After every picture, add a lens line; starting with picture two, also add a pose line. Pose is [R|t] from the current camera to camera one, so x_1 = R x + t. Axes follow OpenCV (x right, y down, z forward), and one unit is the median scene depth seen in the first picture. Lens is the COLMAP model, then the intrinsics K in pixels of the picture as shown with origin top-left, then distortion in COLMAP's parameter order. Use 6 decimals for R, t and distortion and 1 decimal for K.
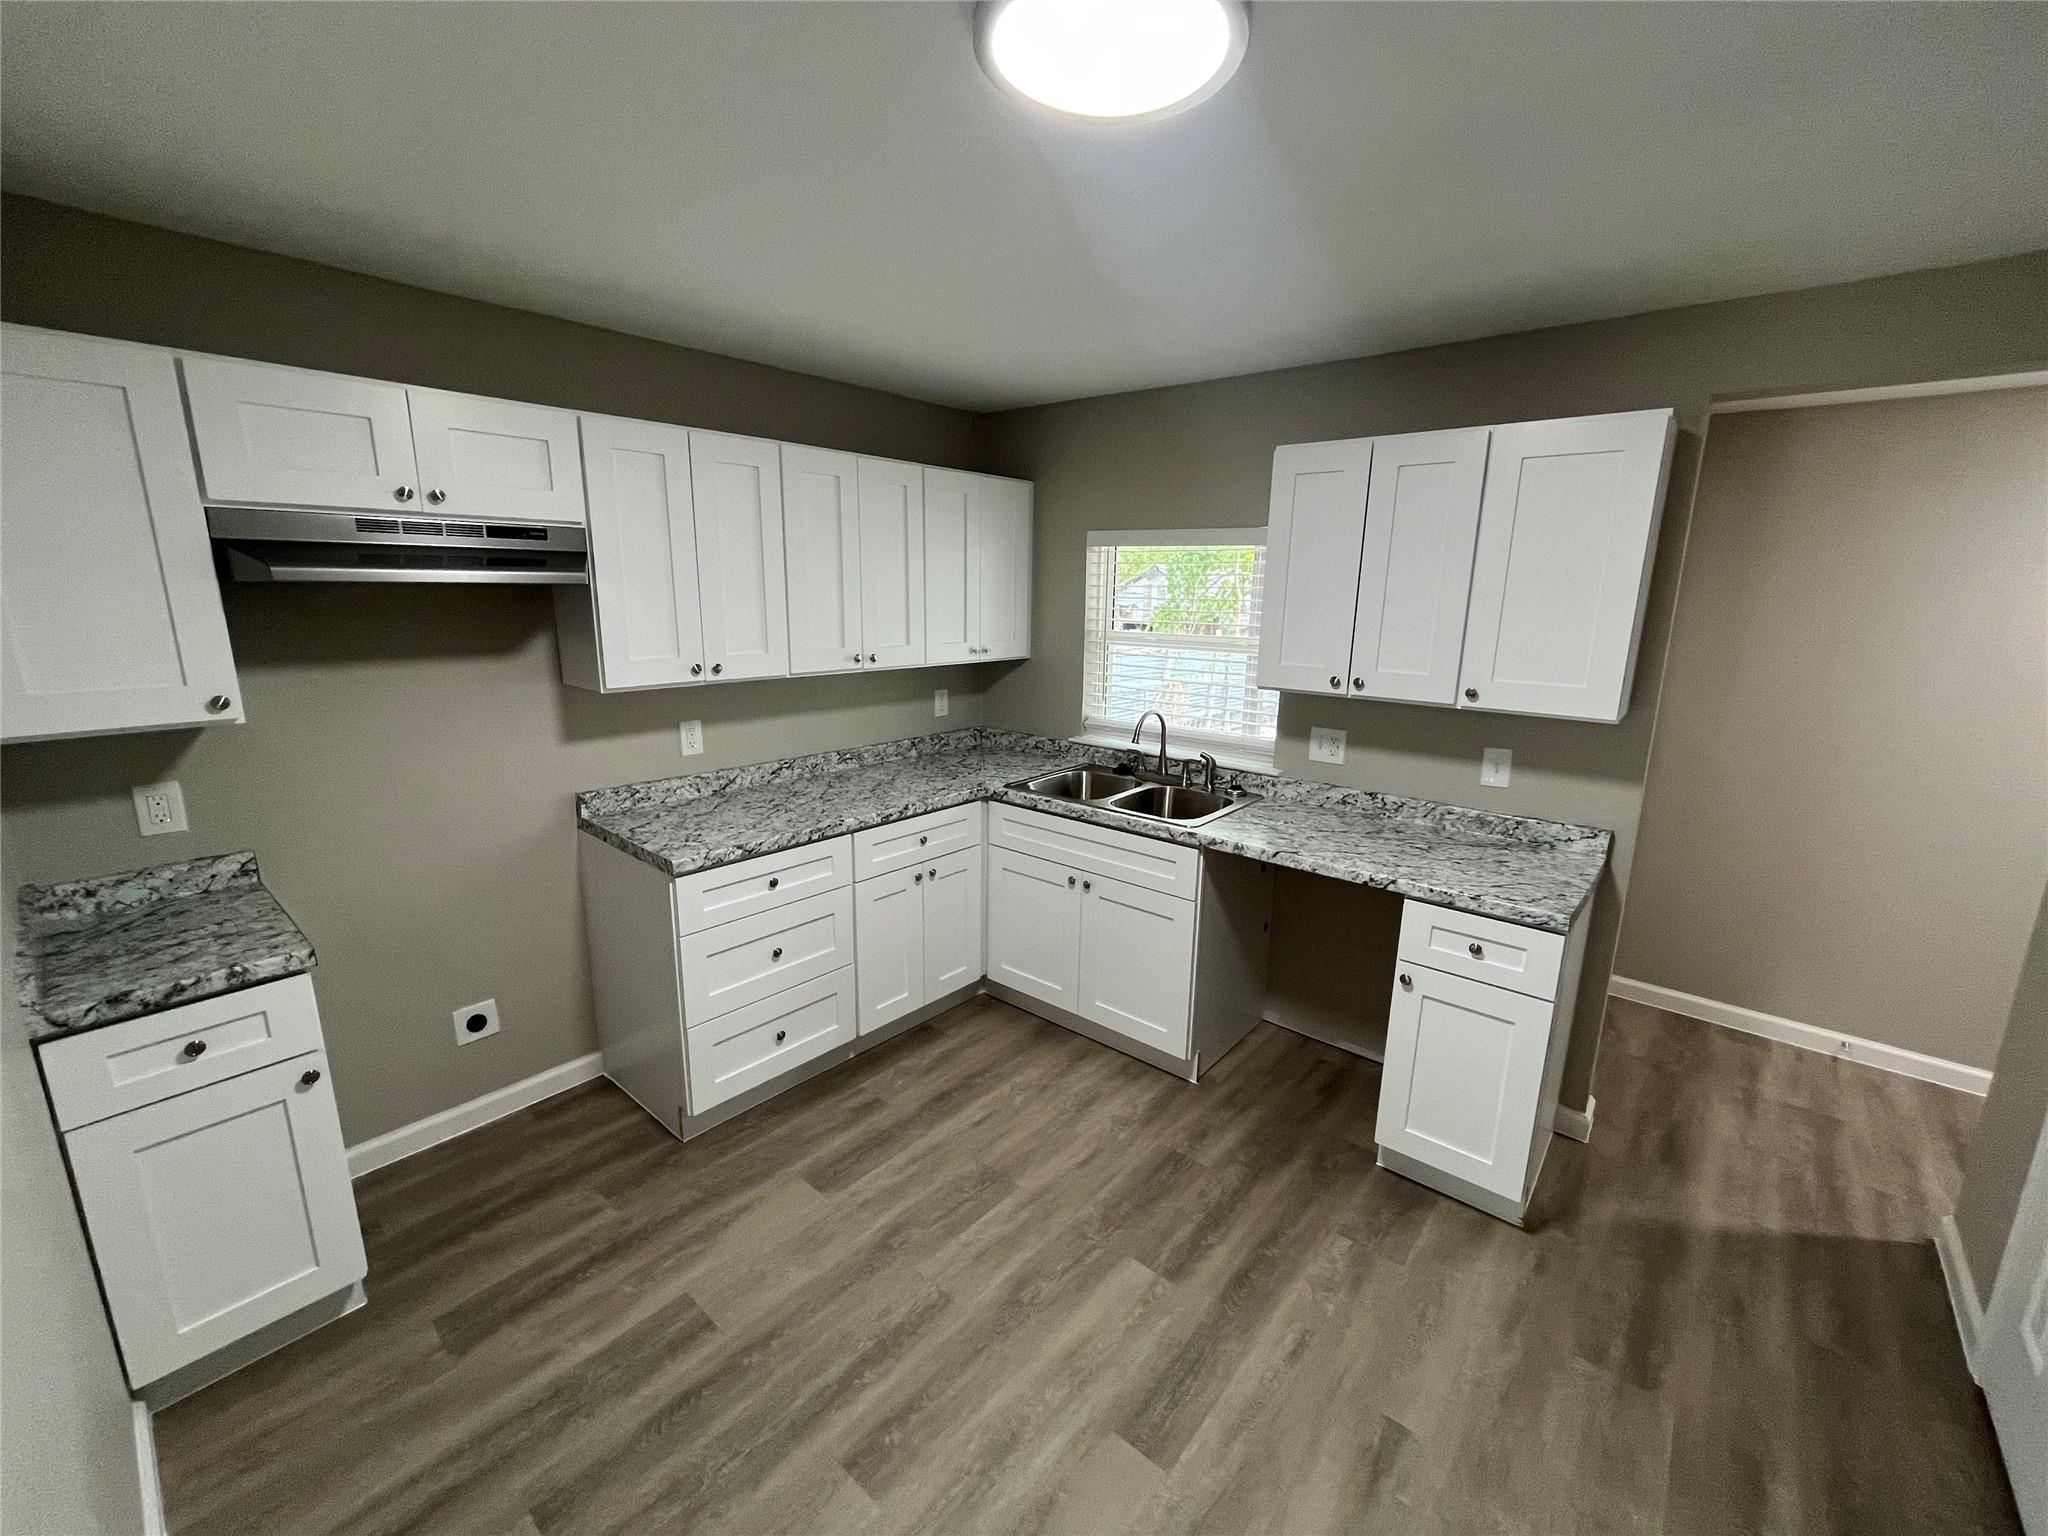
lens RADIAL K [[824.8, 0, 1021.4], [0, 824.8, 769.2], [0, 0, 1]] dist [-0.001561, -0.000670]
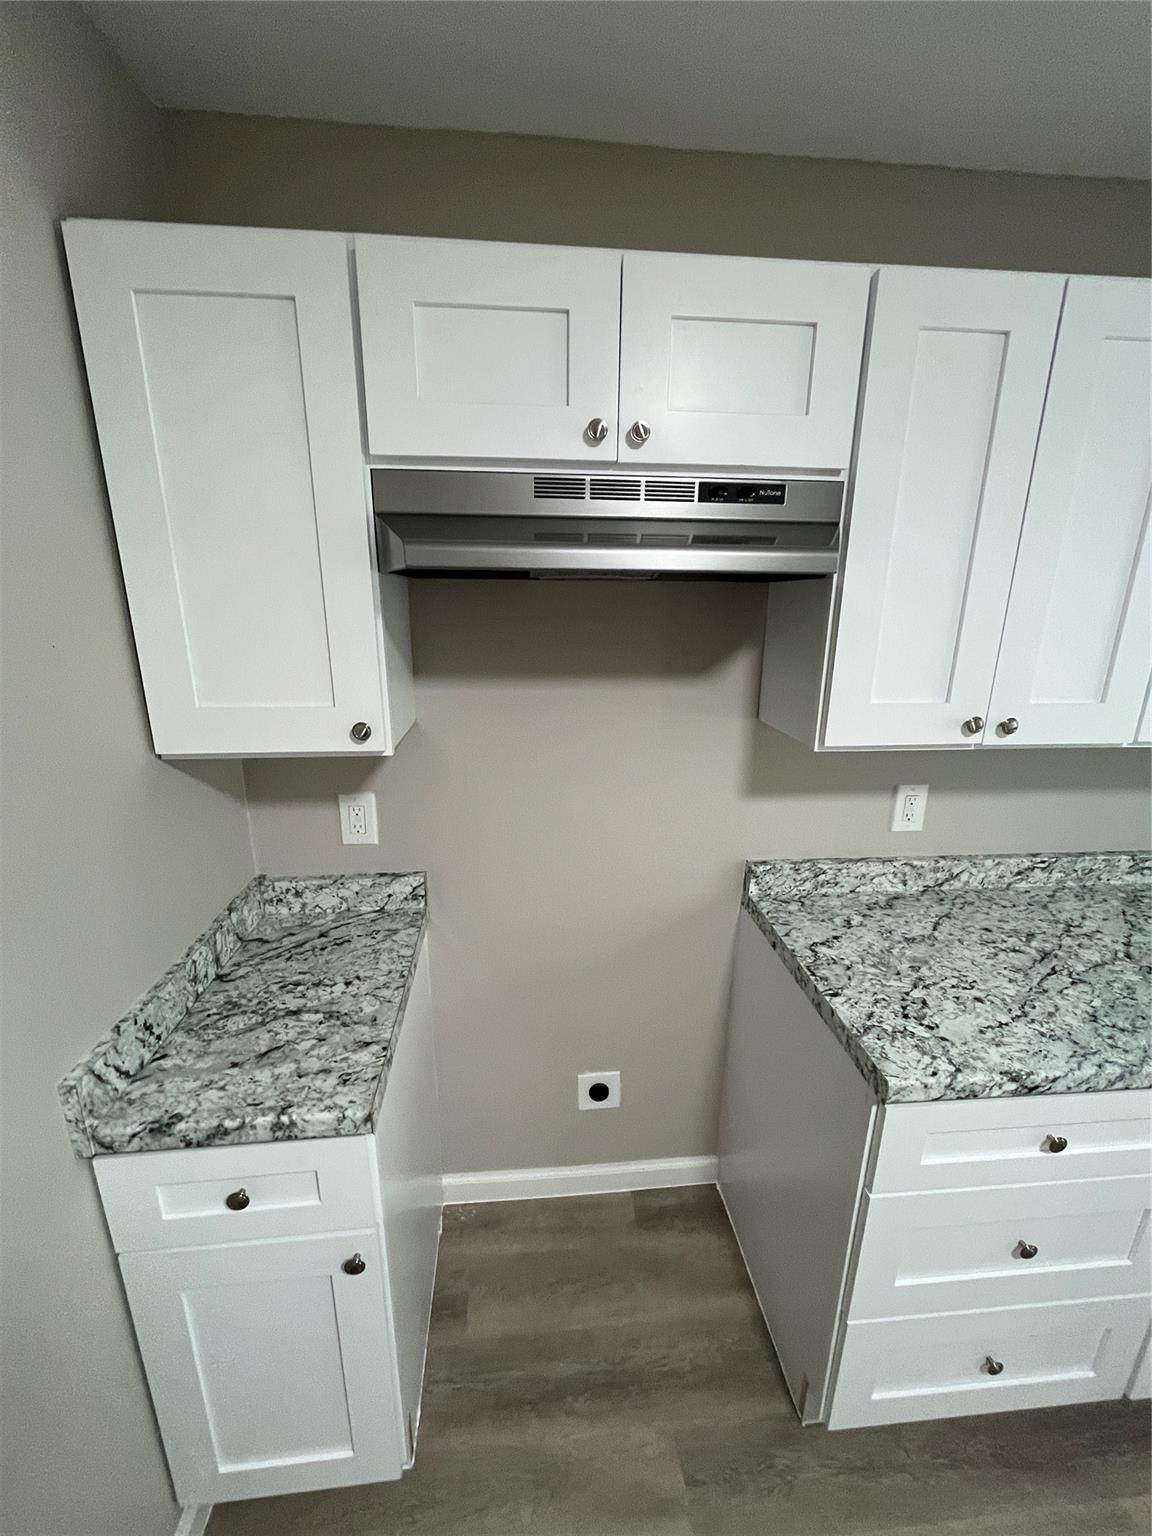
lens RADIAL K [[618.6, 0, 575.9], [0, 618.6, 767.2], [0, 0, 1]] dist [-0.001561, -0.000670]
pose [[0.720015, 0.176501, -0.671138, -0.338386], [-0.149556, 0.983855, 0.098293, -0.105426], [0.677652, 0.029601, 0.734787, 0.556434]]
